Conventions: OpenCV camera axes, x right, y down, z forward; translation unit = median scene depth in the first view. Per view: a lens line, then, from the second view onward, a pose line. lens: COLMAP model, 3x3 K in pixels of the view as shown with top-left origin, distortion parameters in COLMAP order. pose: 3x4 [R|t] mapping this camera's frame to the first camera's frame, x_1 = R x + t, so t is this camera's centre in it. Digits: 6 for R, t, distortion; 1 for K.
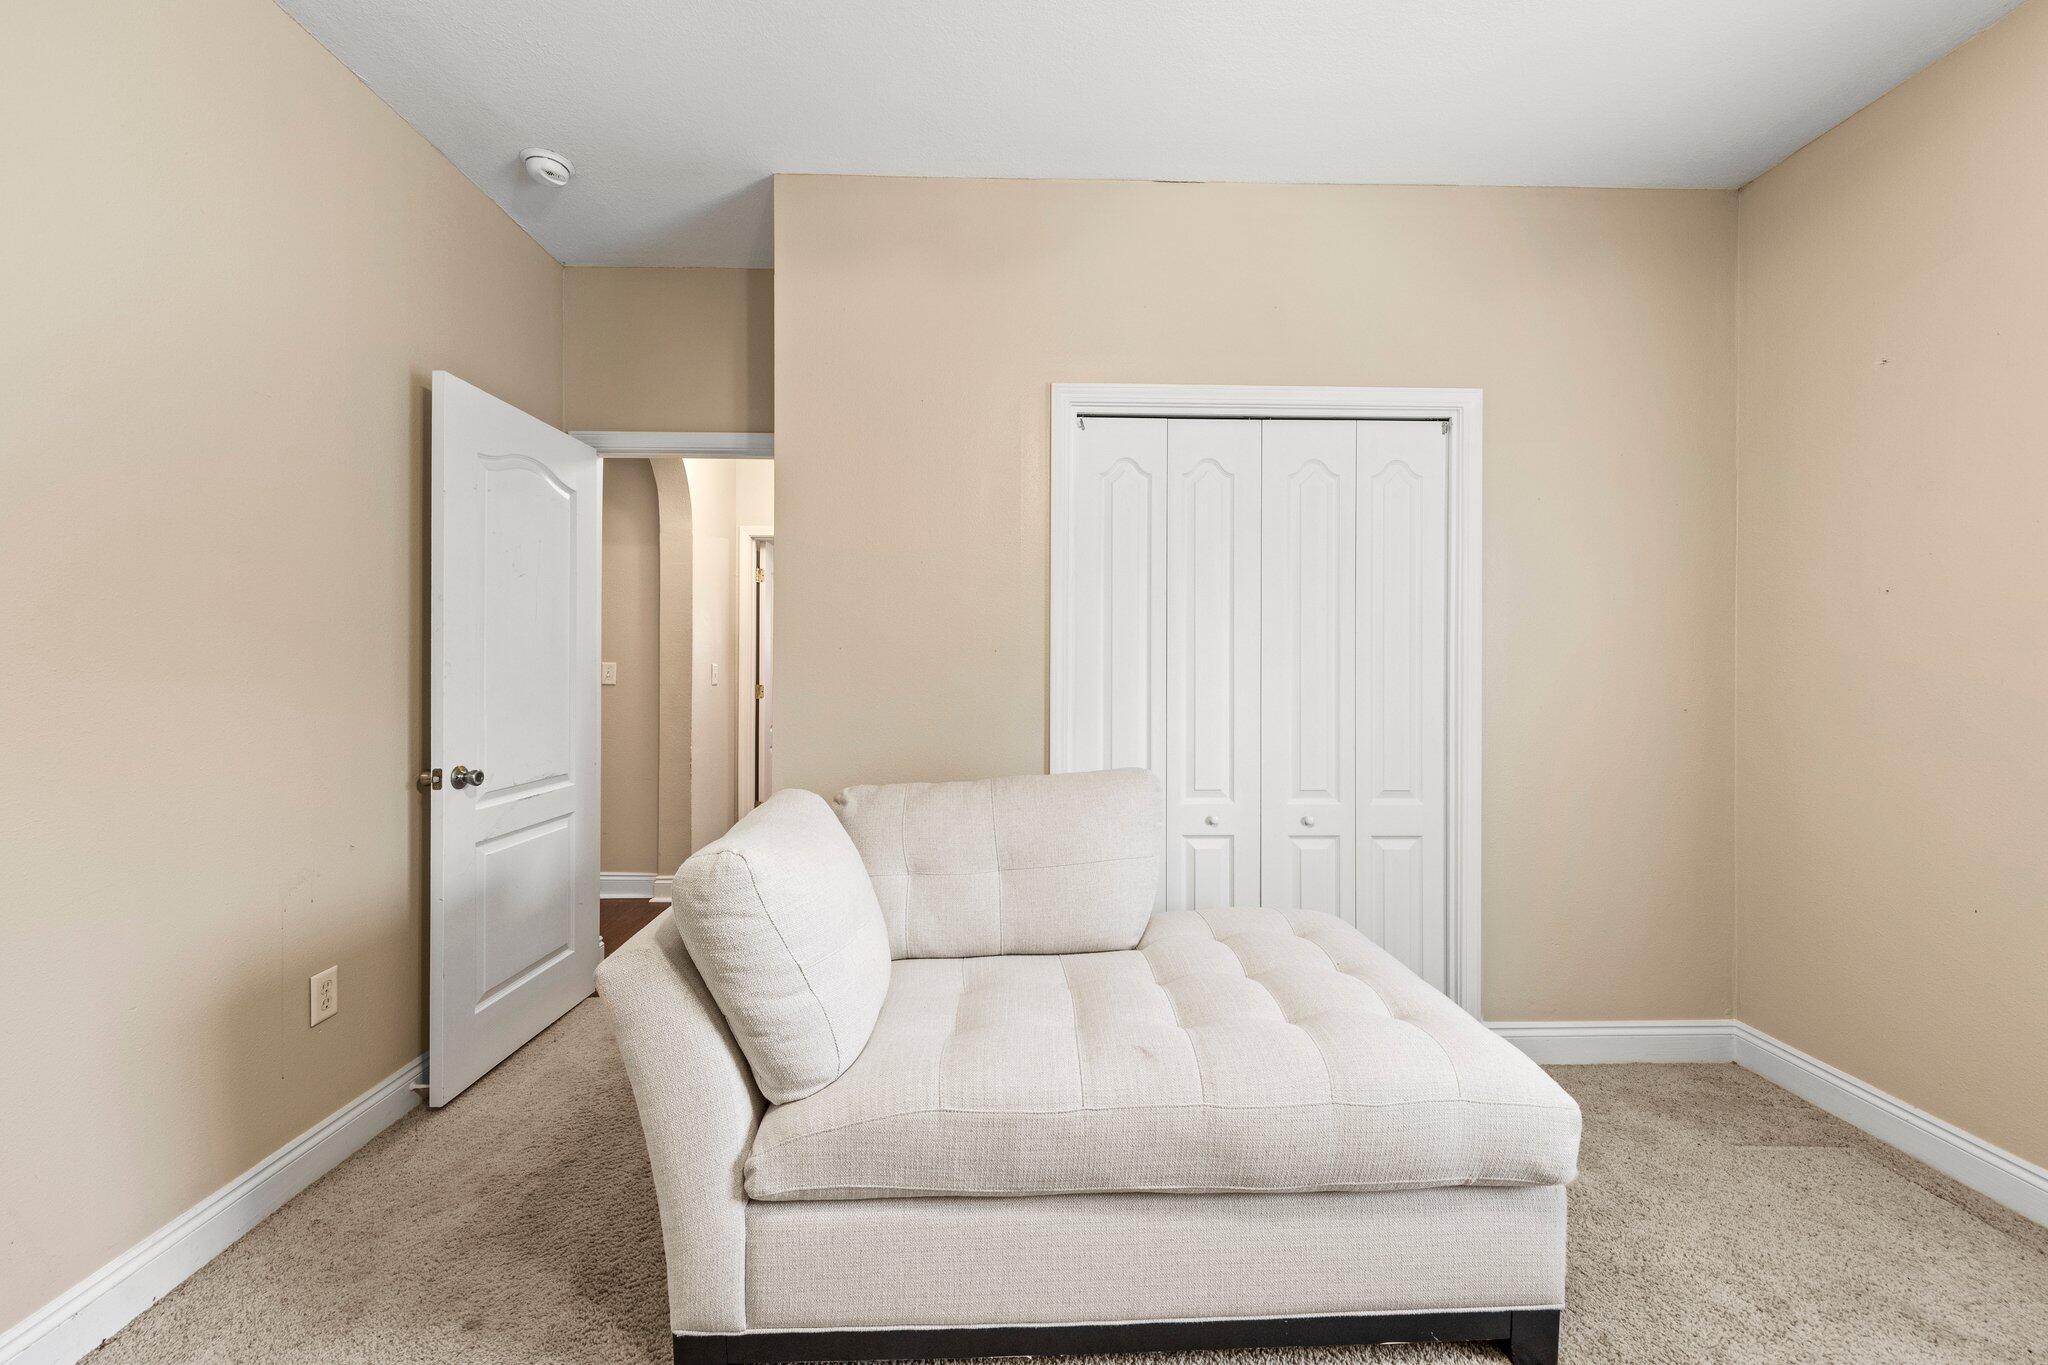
lens RADIAL K [[761.0, 0, 1027.3], [0, 761.0, 675.4], [0, 0, 1]] dist [0.002702, -0.000504]
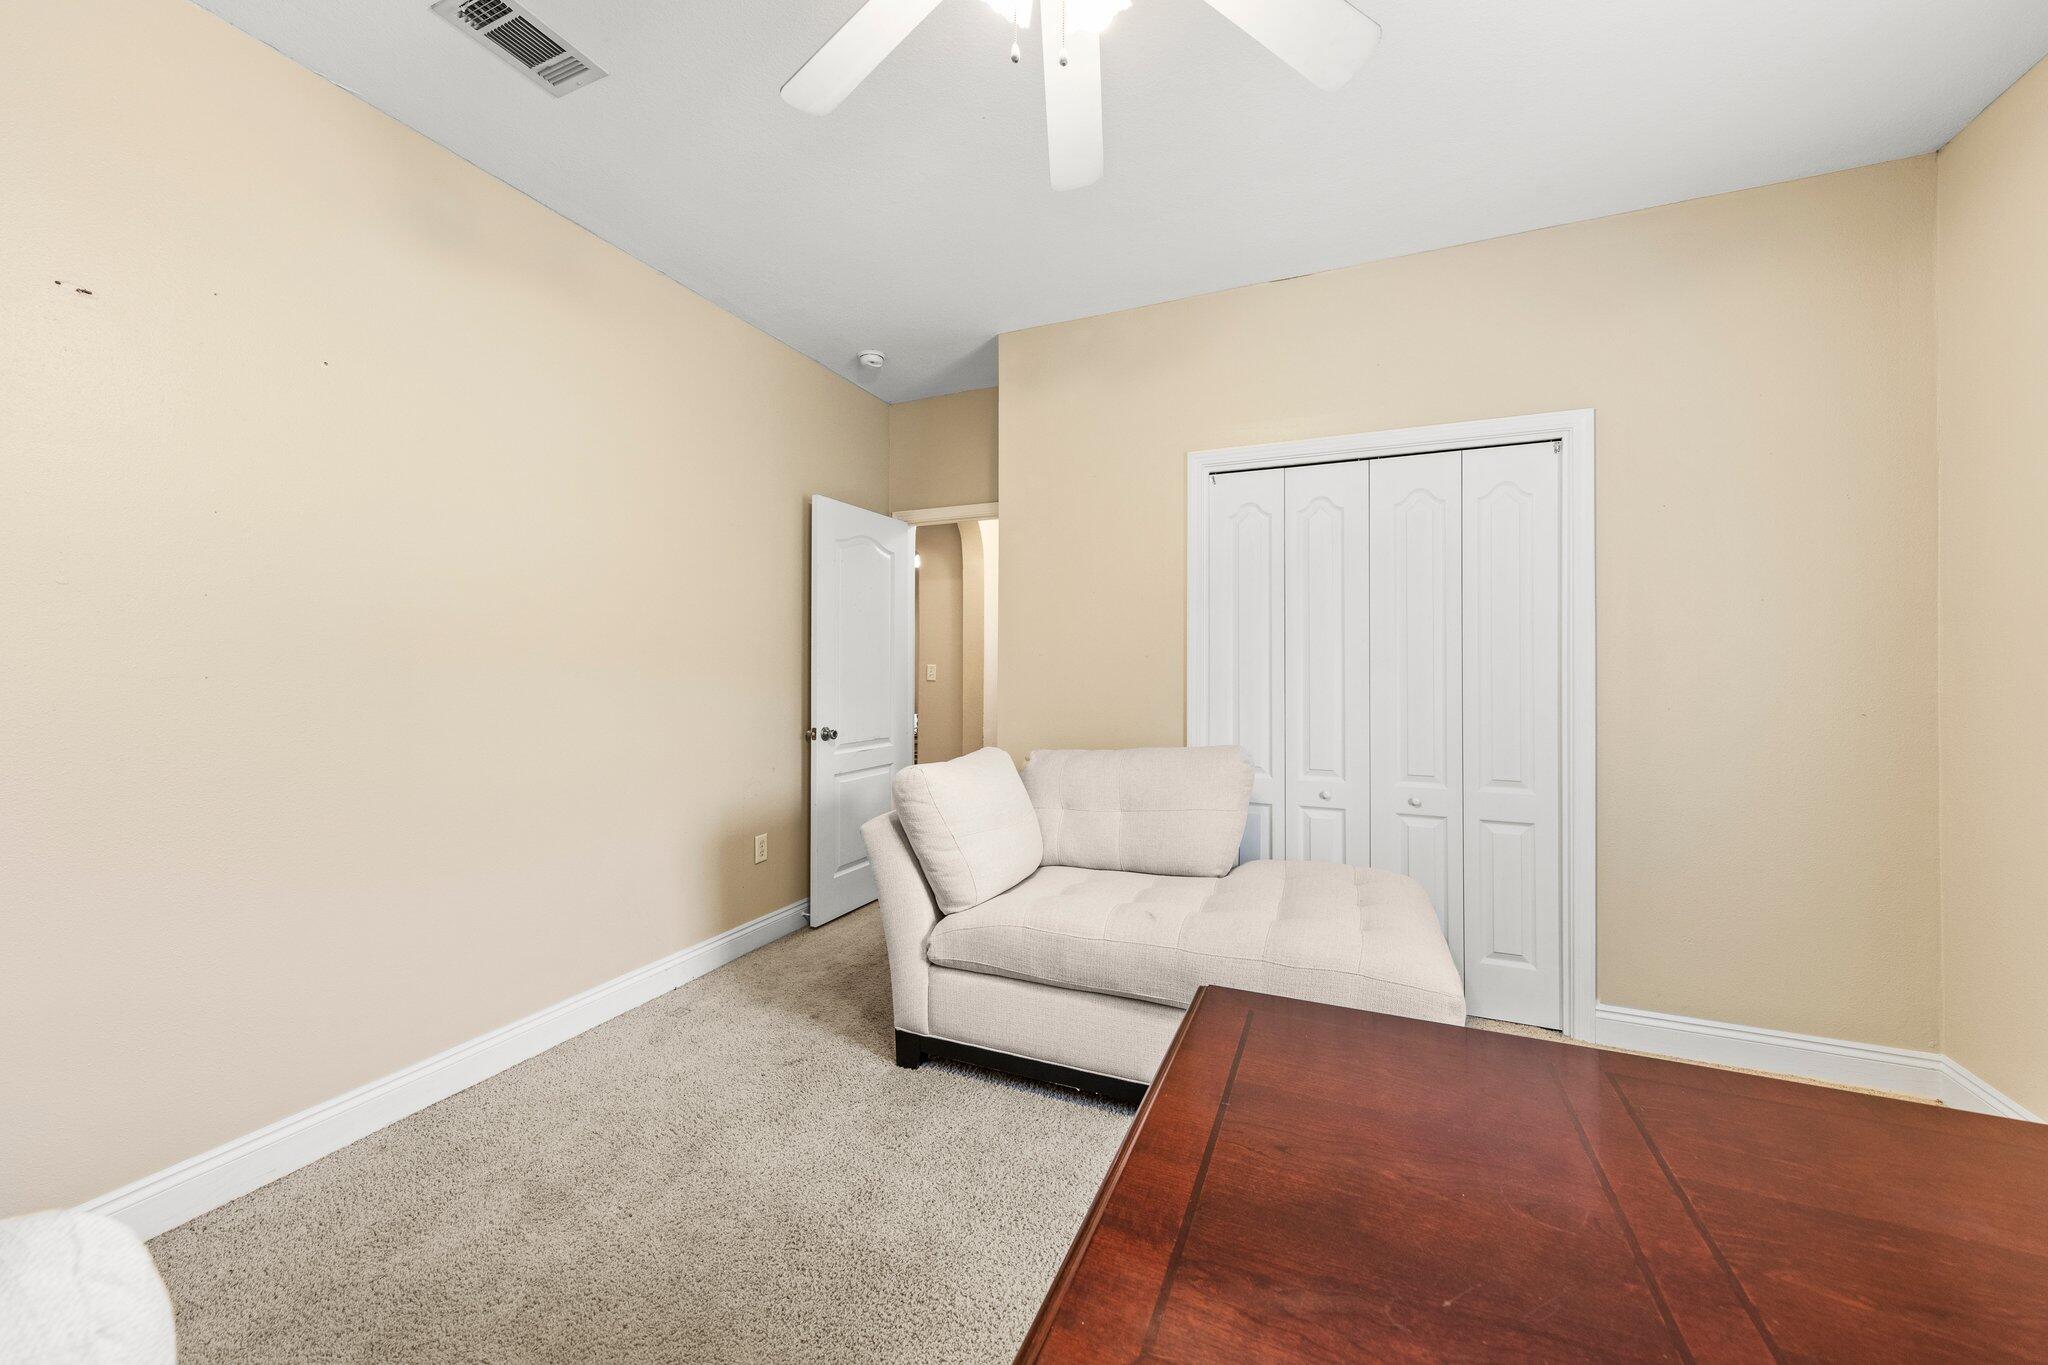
lens RADIAL K [[724.3, 0, 1026.4], [0, 724.3, 677.6], [0, 0, 1]] dist [0.003188, -0.000198]
pose [[0.911493, 0.006190, -0.411269, 0.336240], [-0.004822, 0.999979, 0.004362, 0.000926], [0.411287, -0.001992, 0.911504, -0.291446]]
